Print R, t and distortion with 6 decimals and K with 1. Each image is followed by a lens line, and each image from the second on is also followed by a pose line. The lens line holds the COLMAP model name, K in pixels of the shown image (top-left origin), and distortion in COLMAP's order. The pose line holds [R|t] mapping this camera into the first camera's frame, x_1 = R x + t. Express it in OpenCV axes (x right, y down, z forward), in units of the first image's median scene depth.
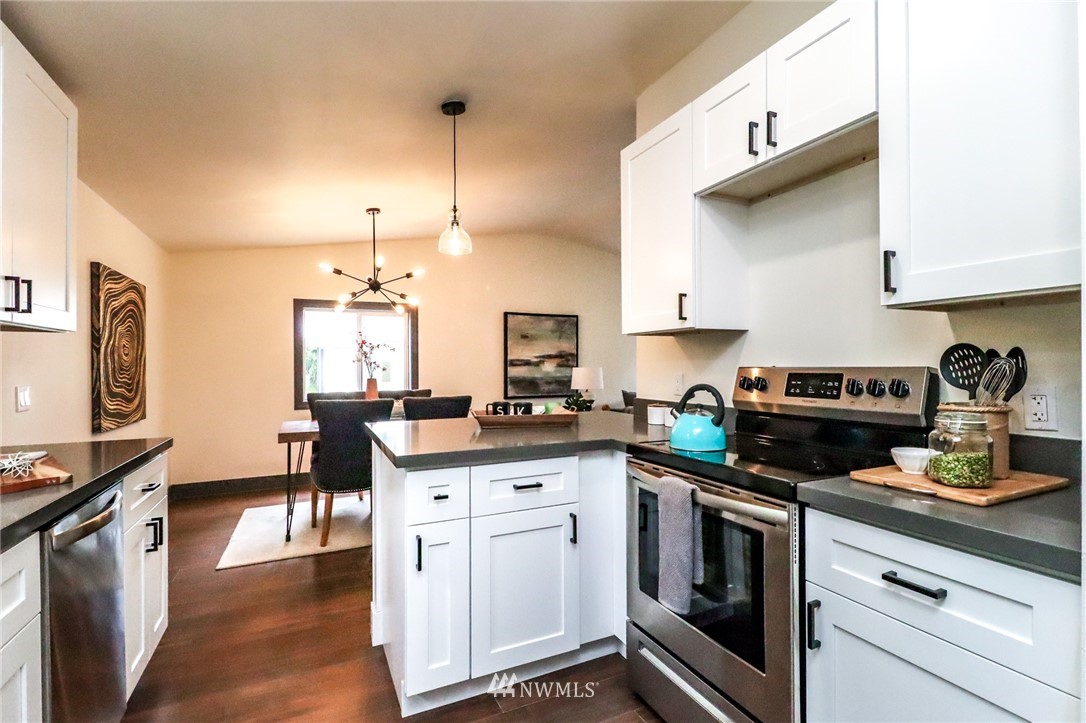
lens RADIAL K [[499.5, 0, 540.0], [0, 499.5, 363.0], [0, 0, 1]] dist [0.013262, -0.007500]
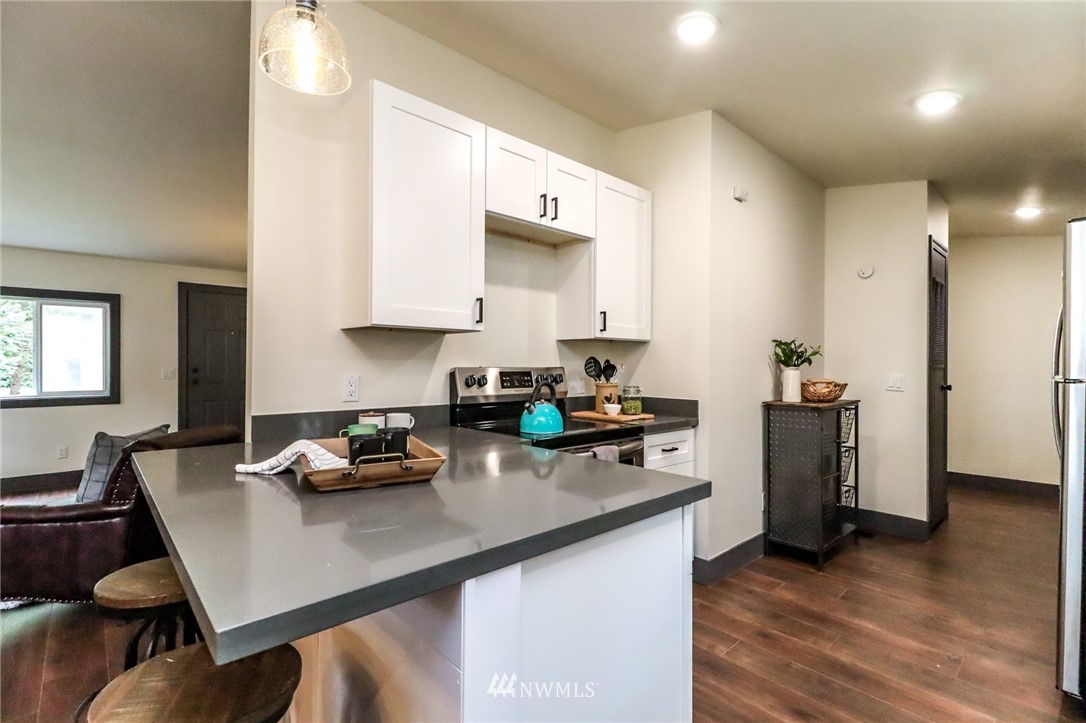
lens RADIAL K [[499.5, 0, 554.7], [0, 499.5, 363.0], [0, 0, 1]] dist [0.013262, -0.007500]
pose [[-0.313210, 0.007760, 0.949652, -0.403892], [-0.007208, 0.999918, -0.010549, 0.004658], [-0.949657, -0.010149, -0.313128, 0.618994]]
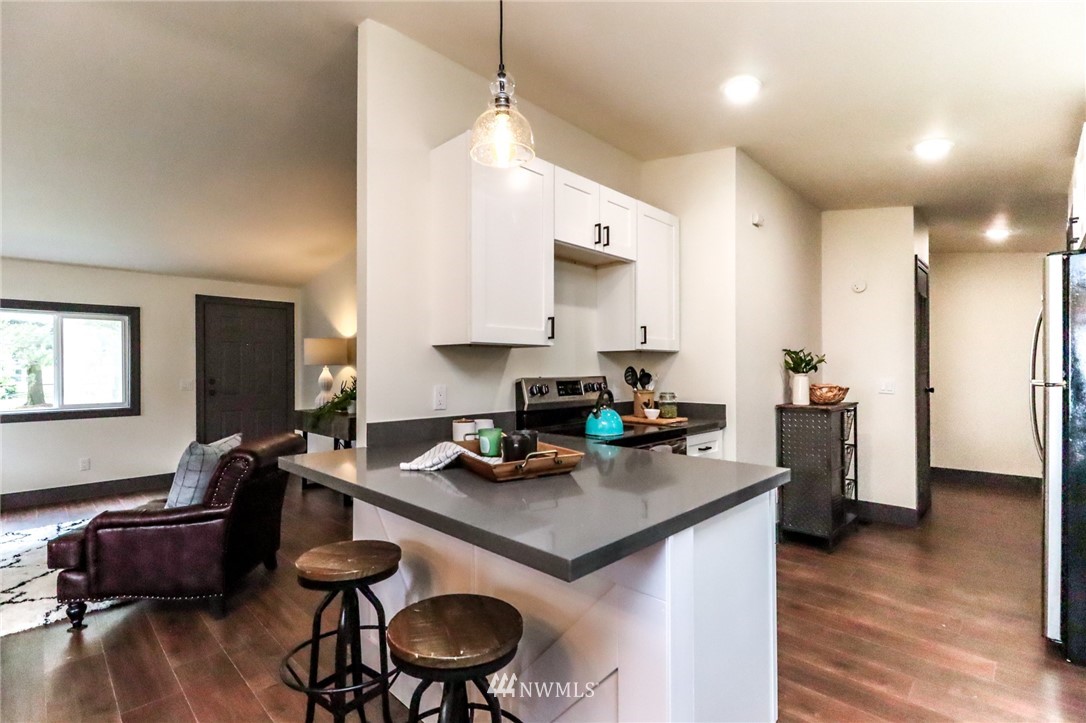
lens RADIAL K [[499.5, 0, 554.5], [0, 499.5, 367.2], [0, 0, 1]] dist [0.013262, -0.007500]
pose [[-0.362064, 0.013735, 0.932052, -0.439638], [0.002998, 0.999903, -0.013570, -0.000907], [-0.932148, -0.002119, -0.362071, 0.748899]]
